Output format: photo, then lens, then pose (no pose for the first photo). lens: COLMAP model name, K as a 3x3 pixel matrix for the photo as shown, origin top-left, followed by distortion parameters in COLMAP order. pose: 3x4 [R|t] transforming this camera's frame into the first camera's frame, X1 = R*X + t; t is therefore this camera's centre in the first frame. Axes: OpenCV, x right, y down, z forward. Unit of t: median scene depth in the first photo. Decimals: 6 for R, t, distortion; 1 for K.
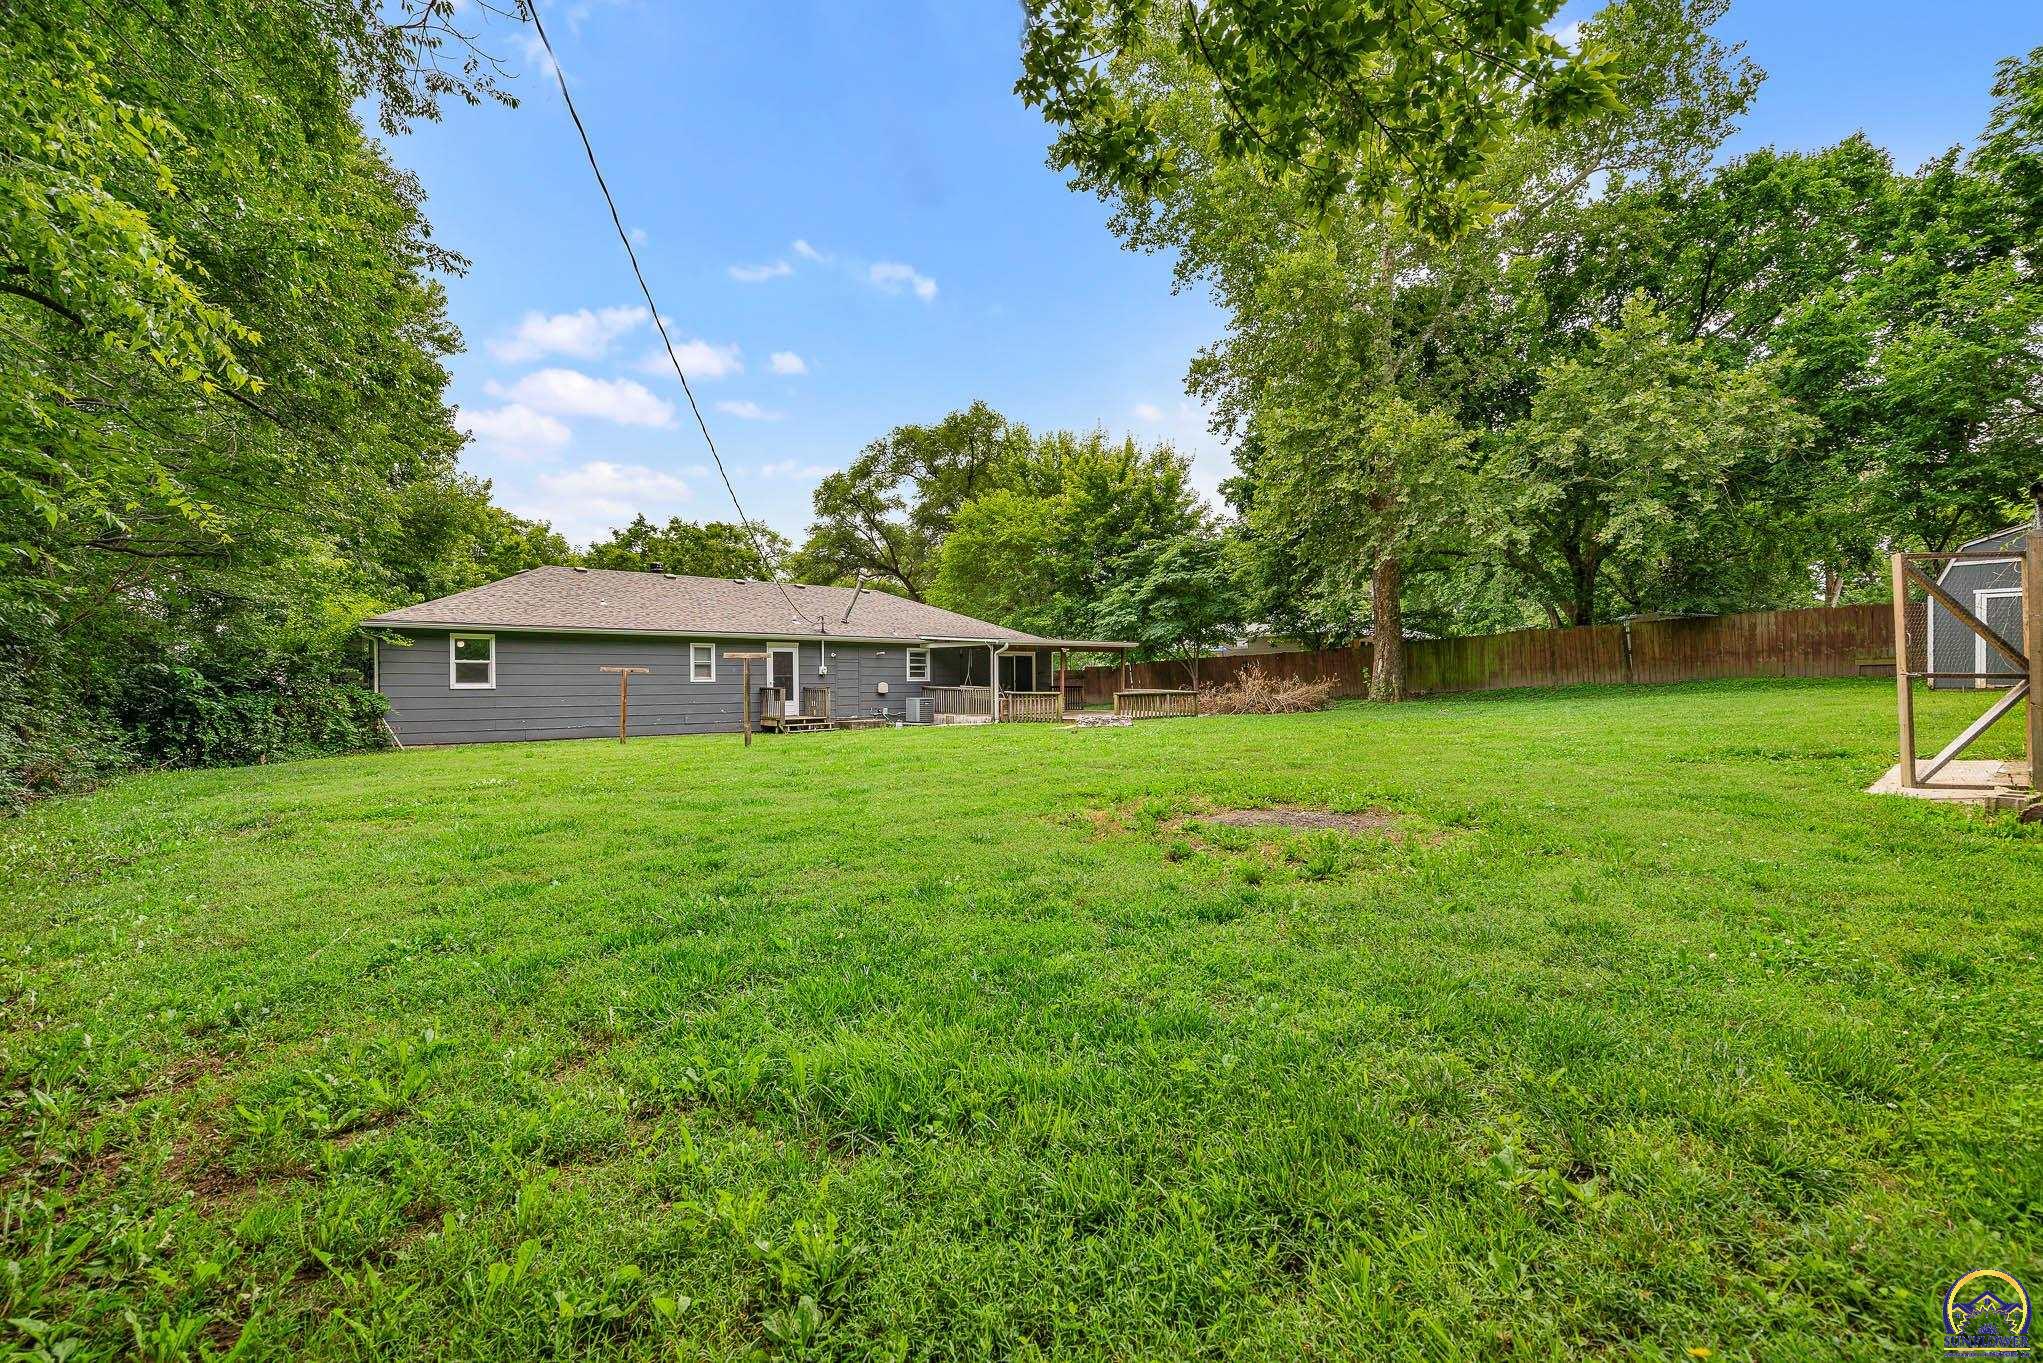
lens RADIAL K [[956.2, 0, 1023.6], [0, 956.2, 700.8], [0, 0, 1]] dist [0.002261, 0.000287]
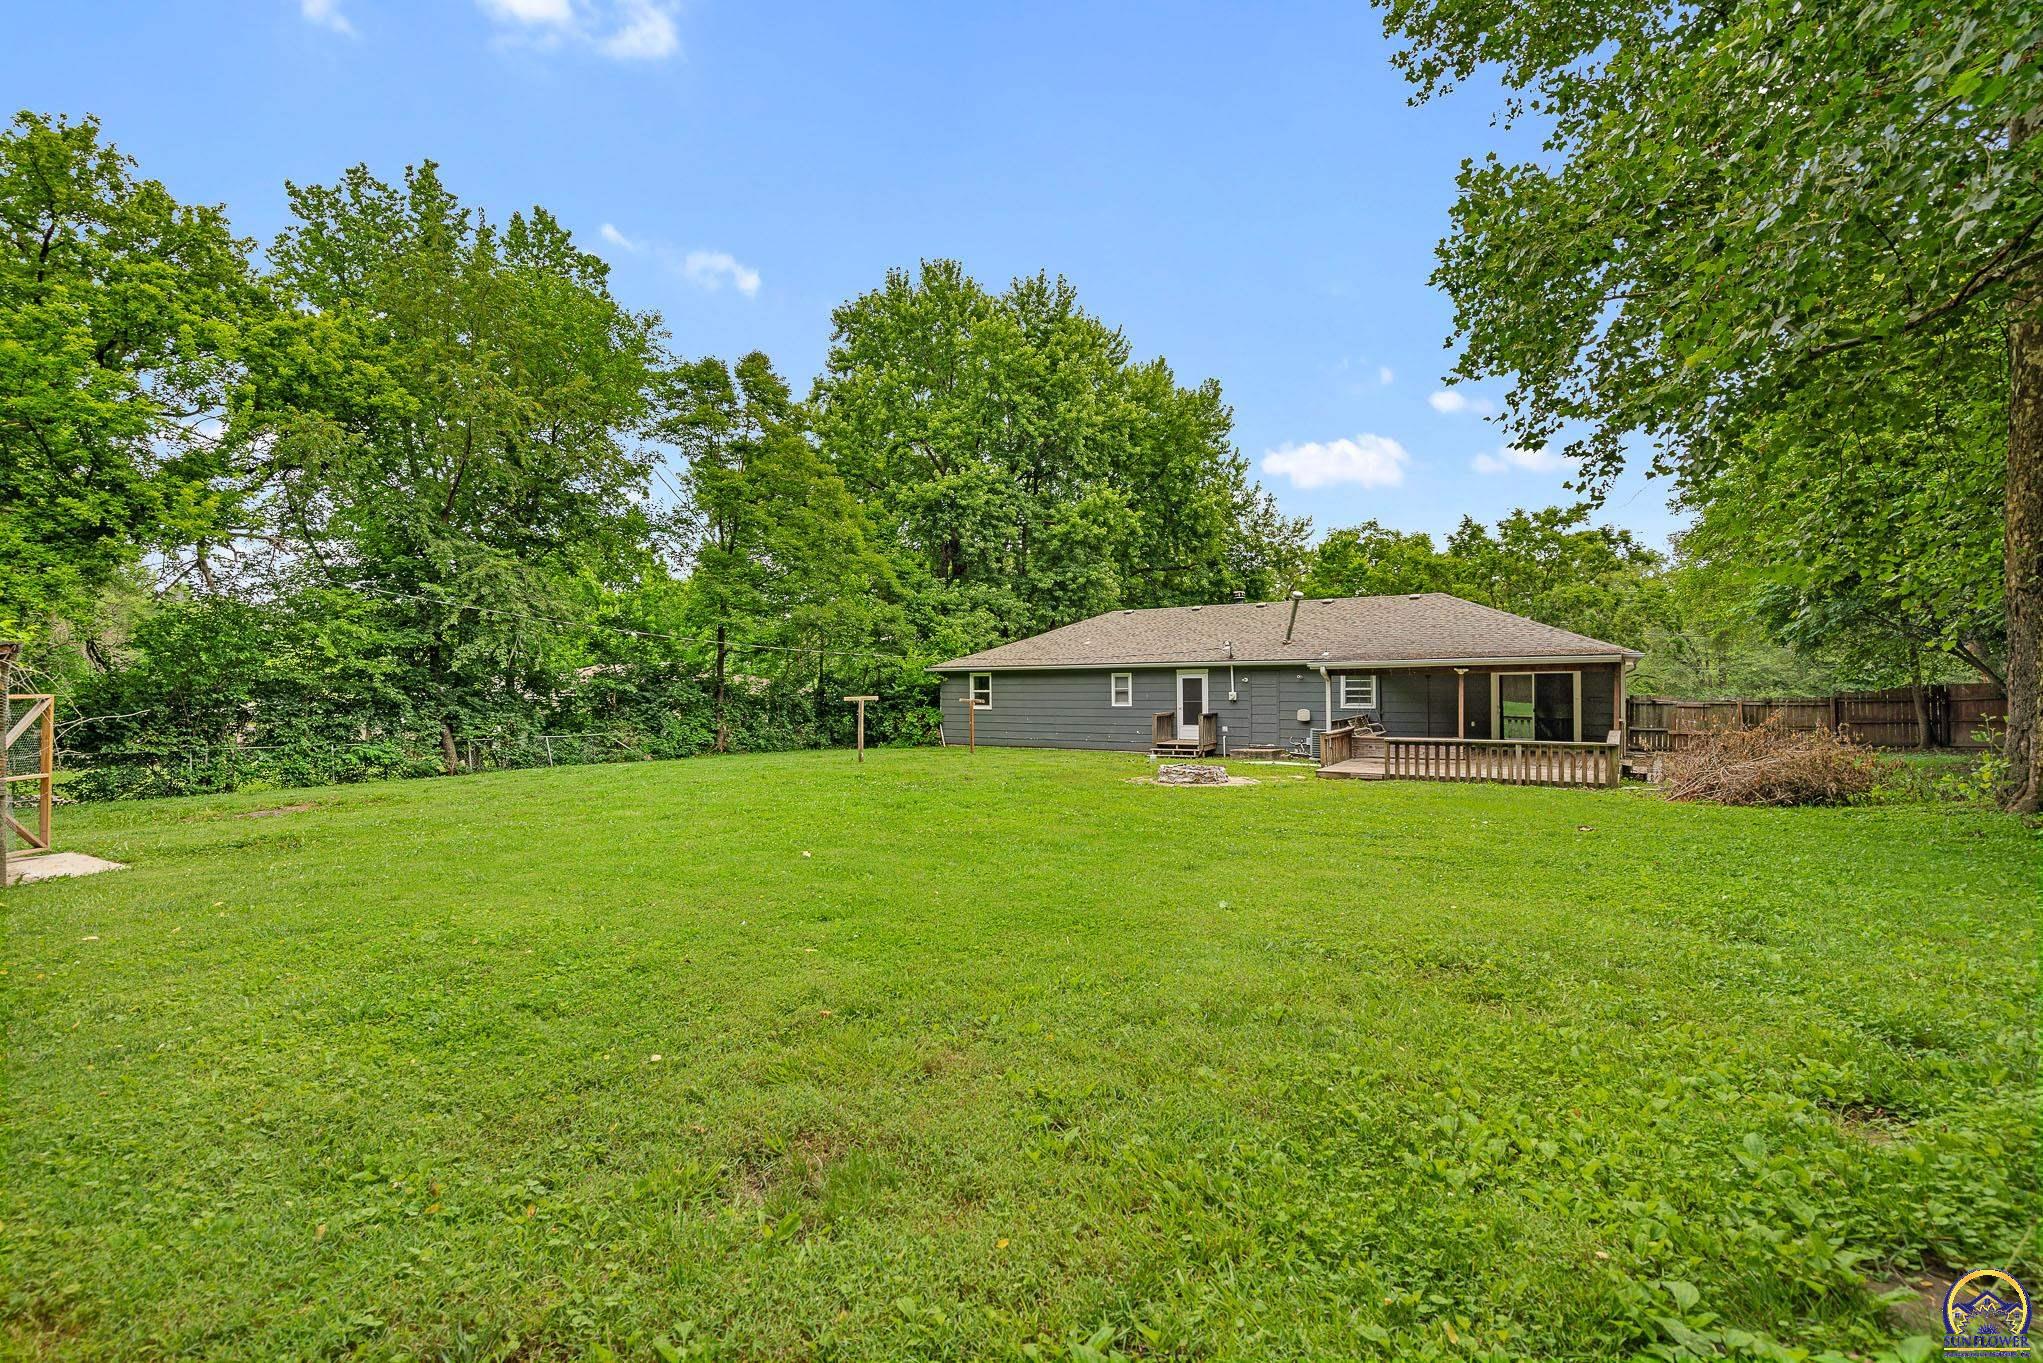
lens RADIAL K [[953.2, 0, 984.9], [0, 953.2, 683.5], [0, 0, 1]] dist [0.000337, 0.000048]
pose [[0.202424, 0.007039, -0.979273, 0.664338], [-0.008001, 0.999953, 0.005534, -0.045713], [0.979265, 0.006715, 0.202471, 0.523648]]
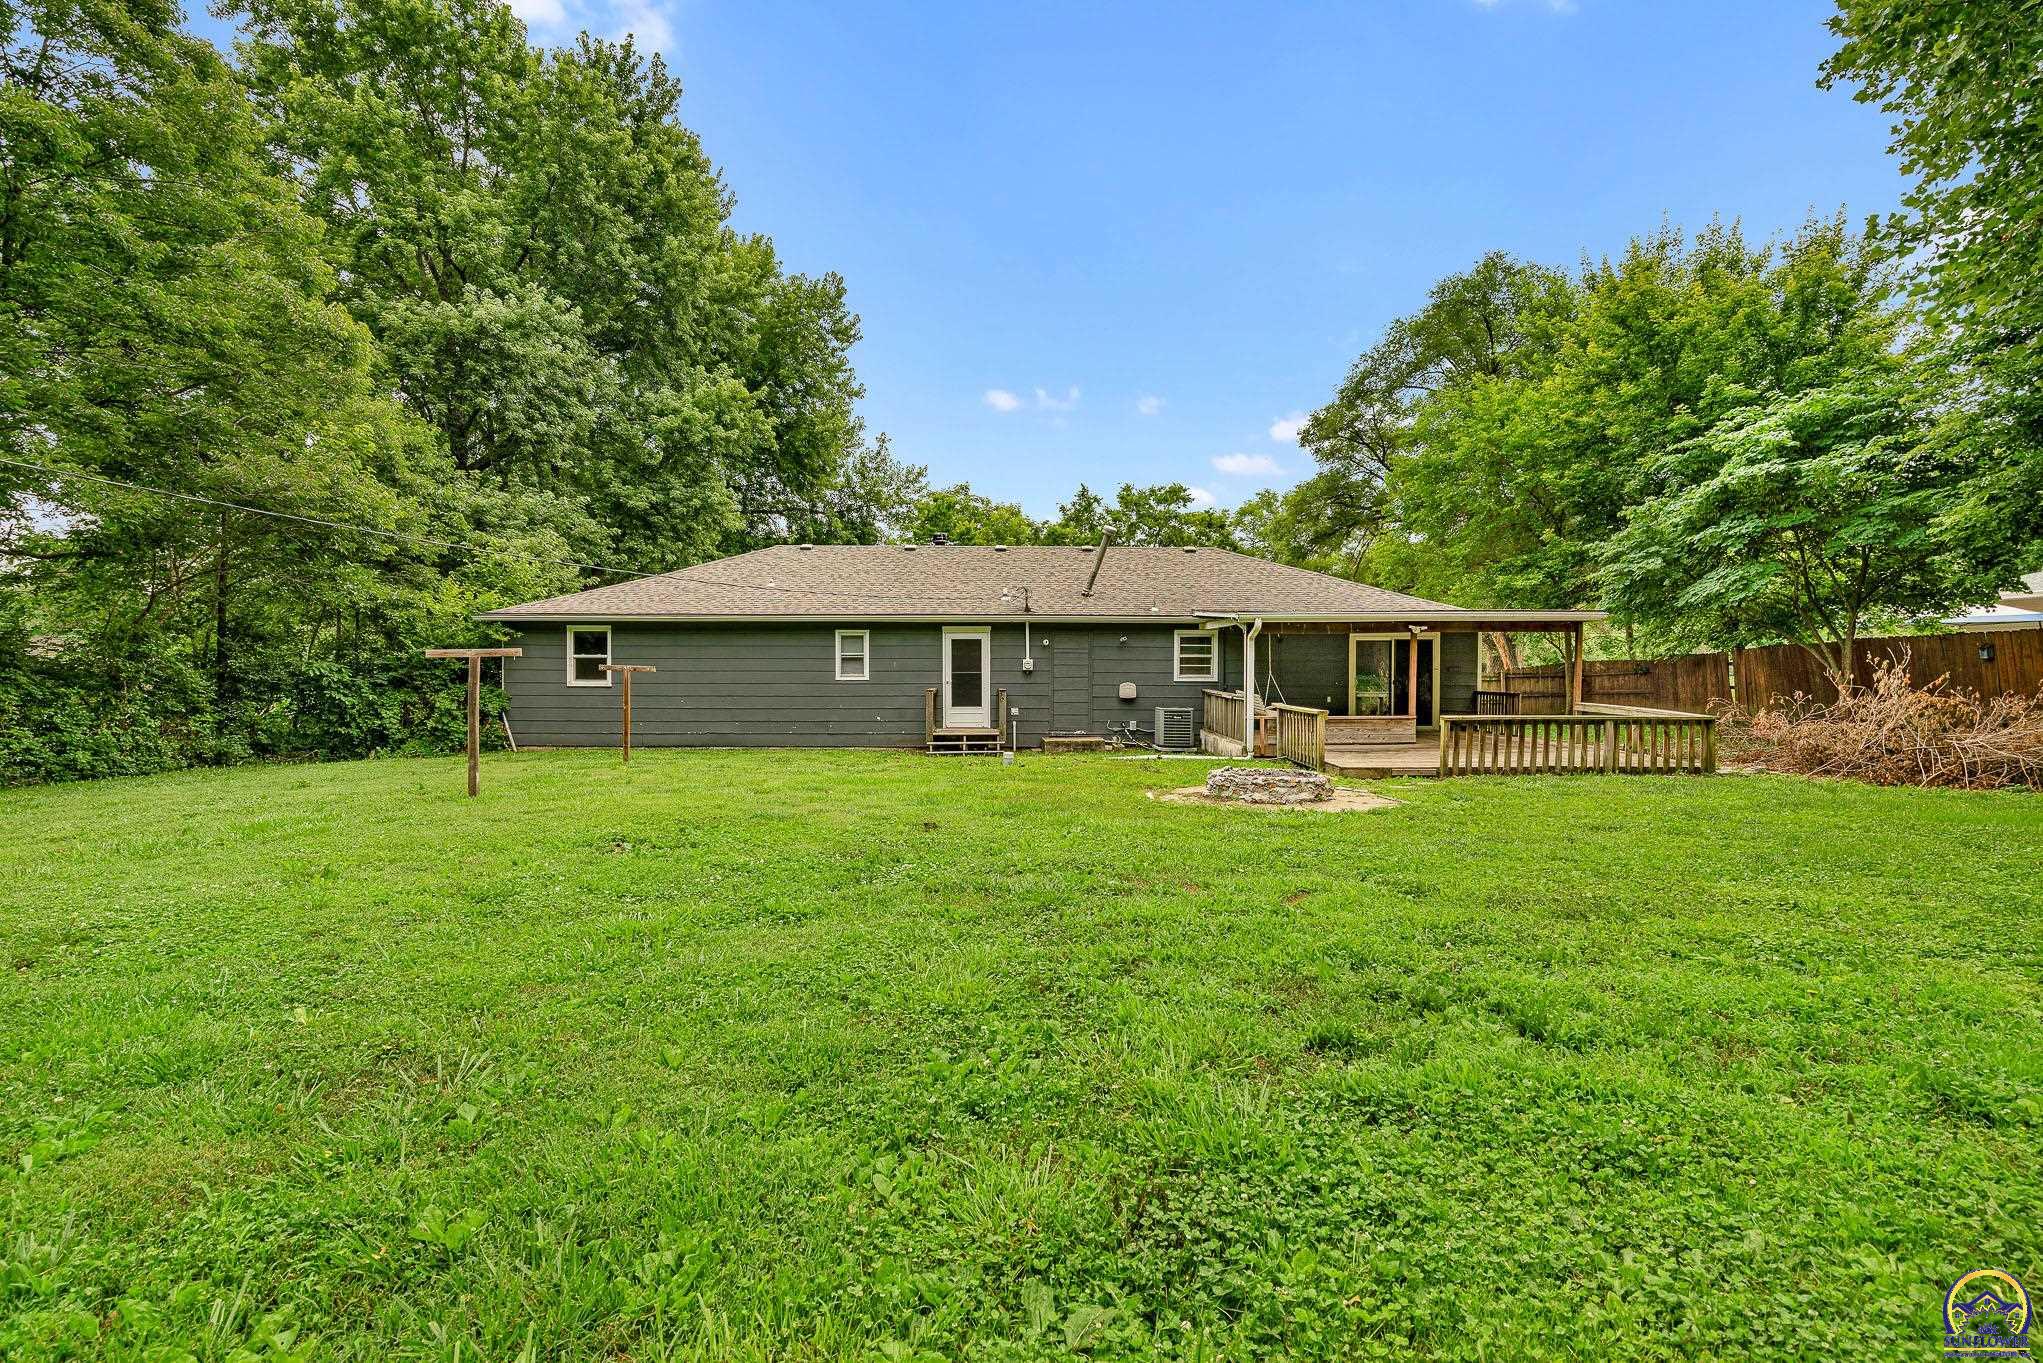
lens RADIAL K [[946.9, 0, 1012.8], [0, 946.9, 683.4], [0, 0, 1]] dist [0.000576, 0.000063]
pose [[0.740438, 0.019766, -0.671834, 0.236499], [-0.018734, 0.999786, 0.008769, -0.022887], [0.671863, 0.006093, 0.740650, 0.454021]]
